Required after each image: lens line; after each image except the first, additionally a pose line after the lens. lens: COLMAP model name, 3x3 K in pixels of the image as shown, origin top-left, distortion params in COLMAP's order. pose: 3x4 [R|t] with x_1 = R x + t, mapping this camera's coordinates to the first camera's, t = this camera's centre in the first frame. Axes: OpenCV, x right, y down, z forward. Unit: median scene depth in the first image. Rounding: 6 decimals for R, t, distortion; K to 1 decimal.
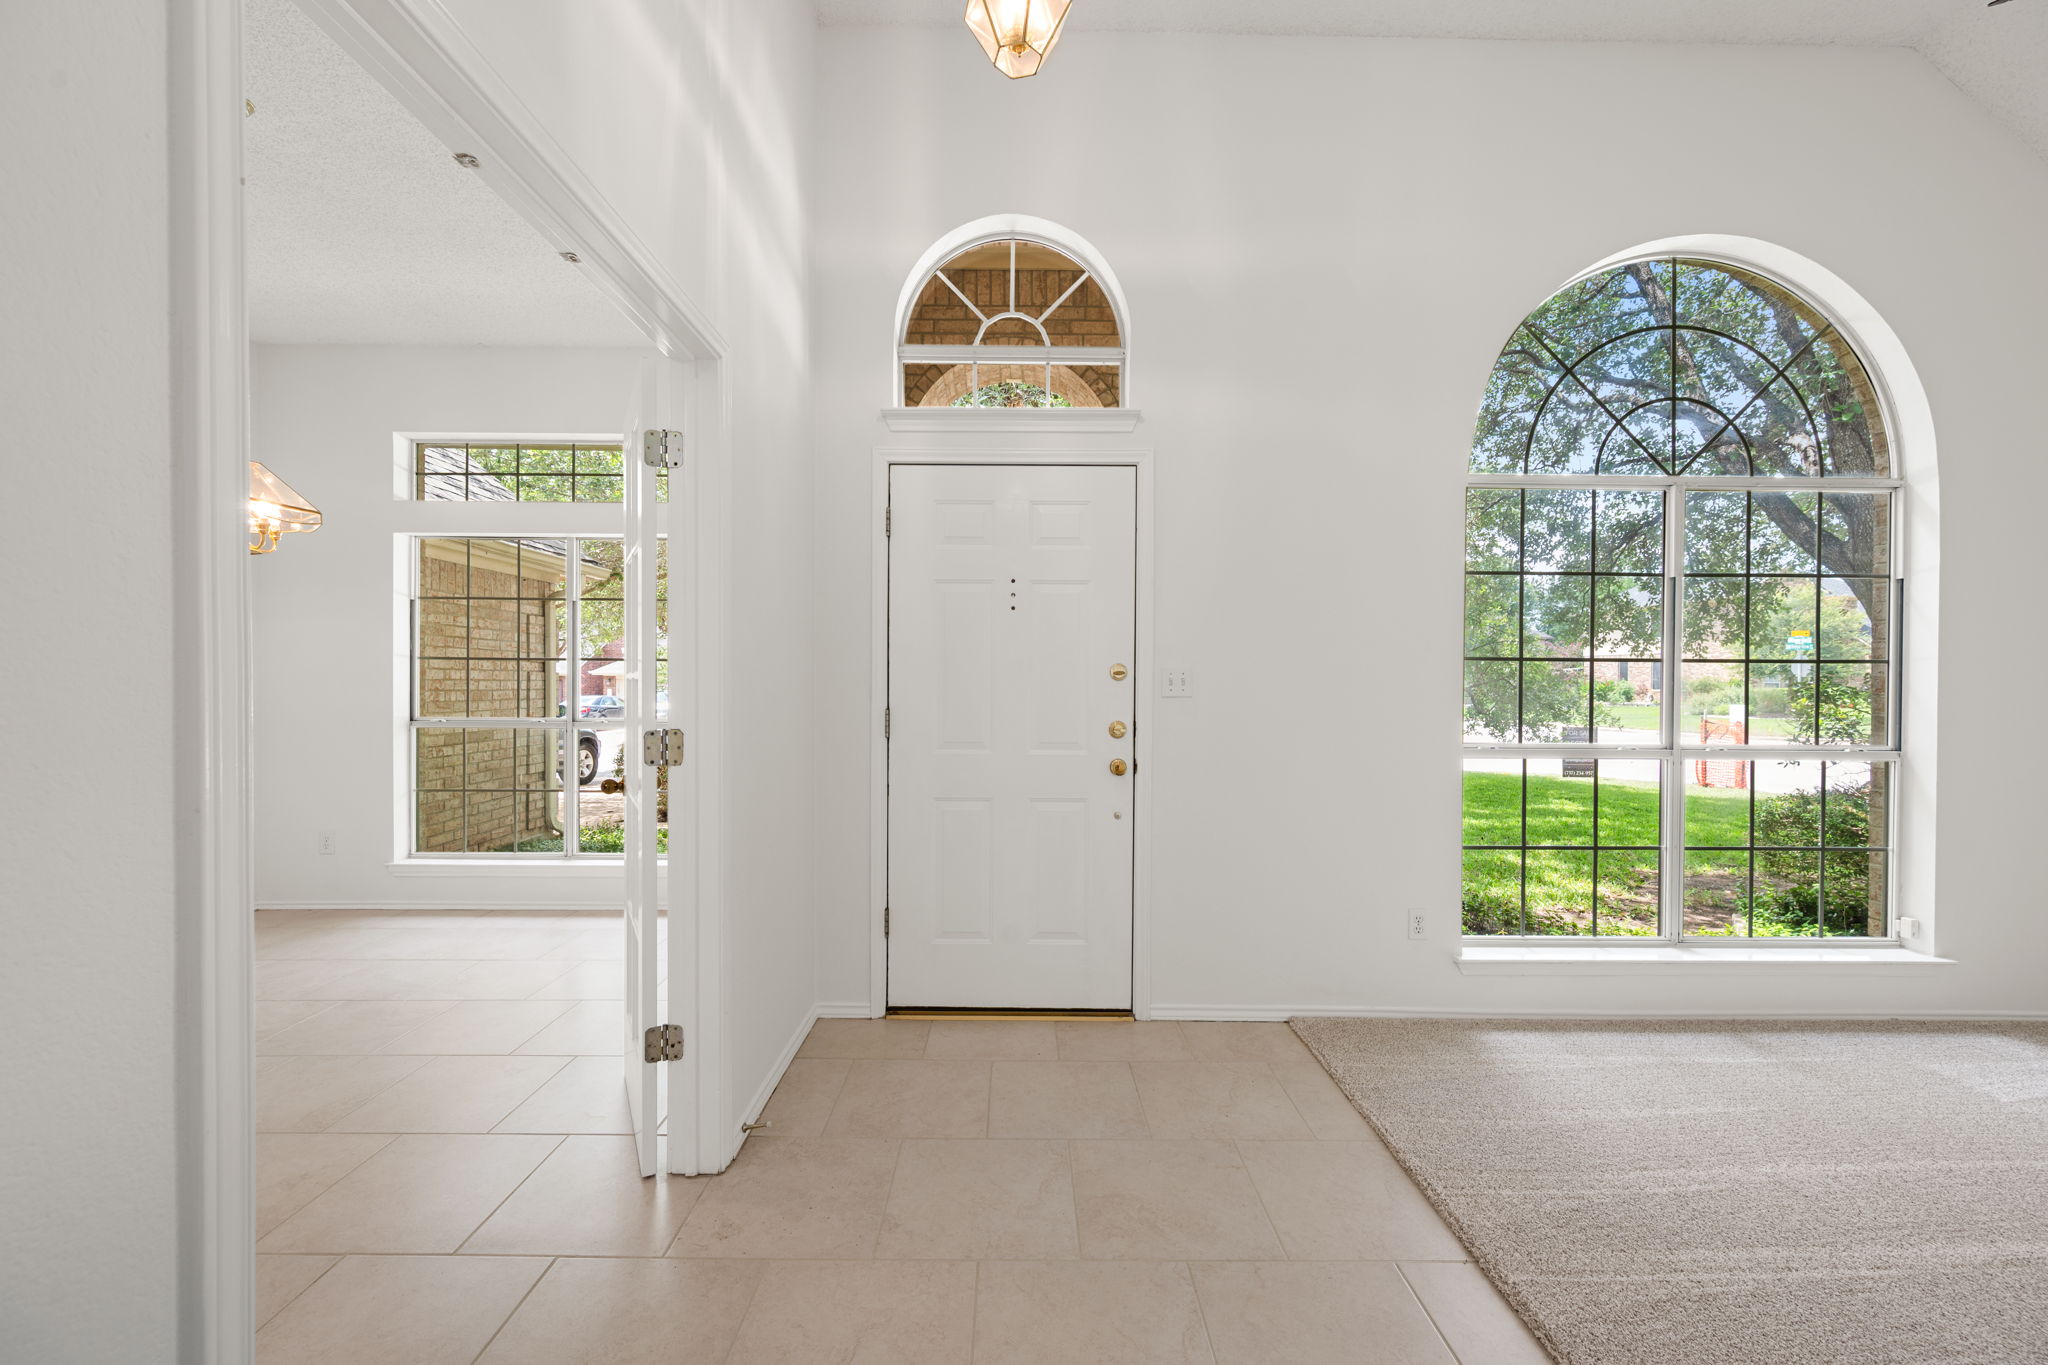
lens RADIAL K [[801.6, 0, 1026.9], [0, 801.6, 691.7], [0, 0, 1]] dist [-0.001362, 0.000037]
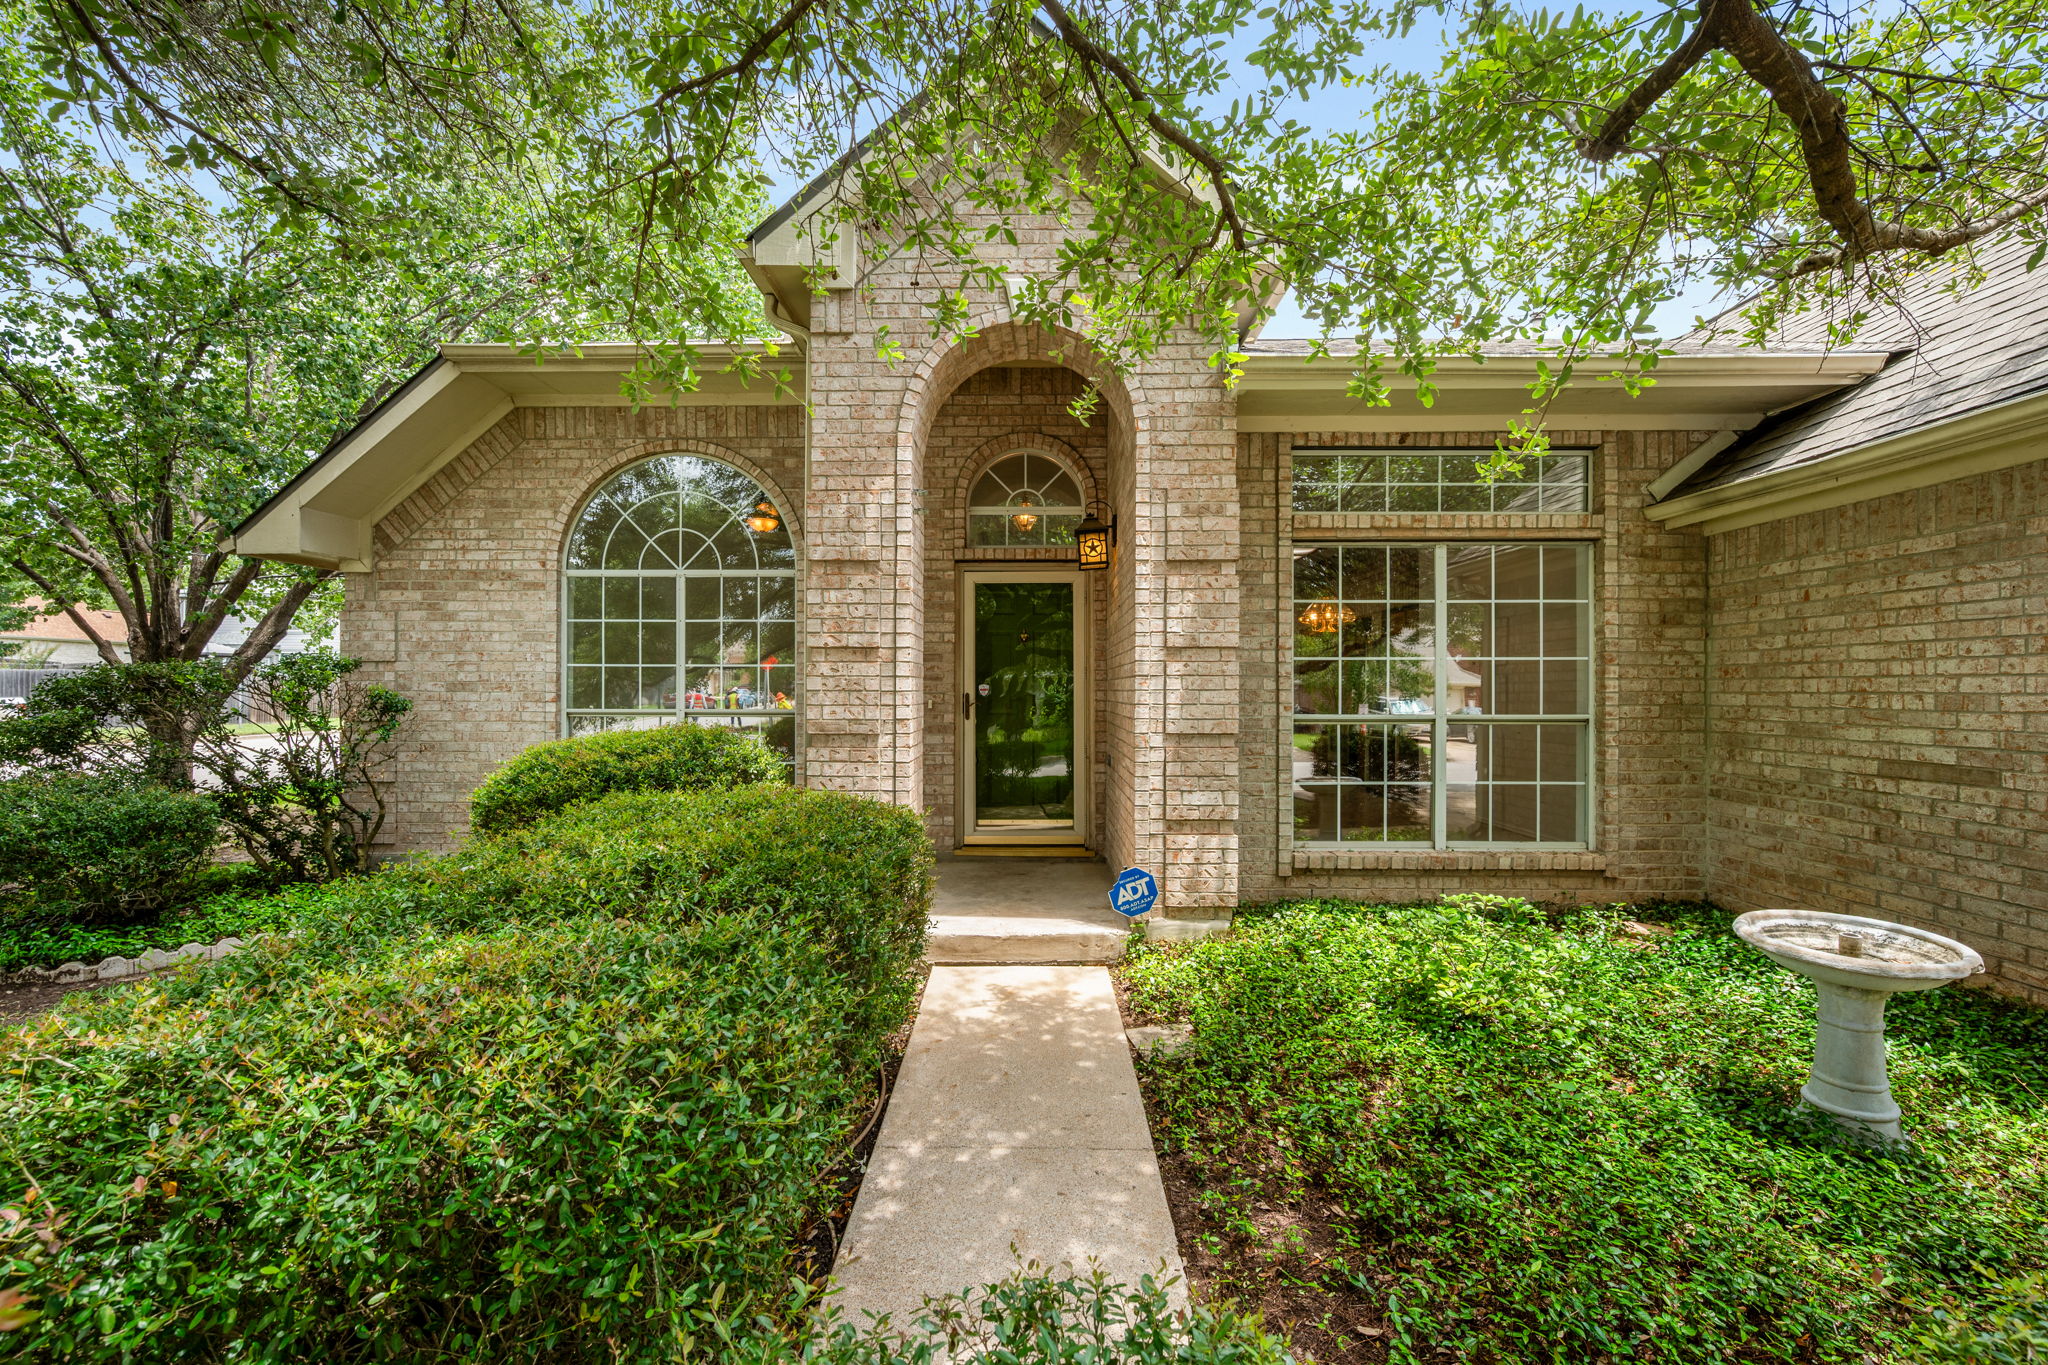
lens RADIAL K [[806.4, 0, 1030.9], [0, 806.4, 679.7], [0, 0, 1]] dist [0.000764, 0.000144]
pose [[-0.999791, -0.006550, 0.019347, -0.039116], [-0.006574, 0.999978, -0.001150, -0.006987], [-0.019339, -0.001277, -0.999812, 1.659818]]
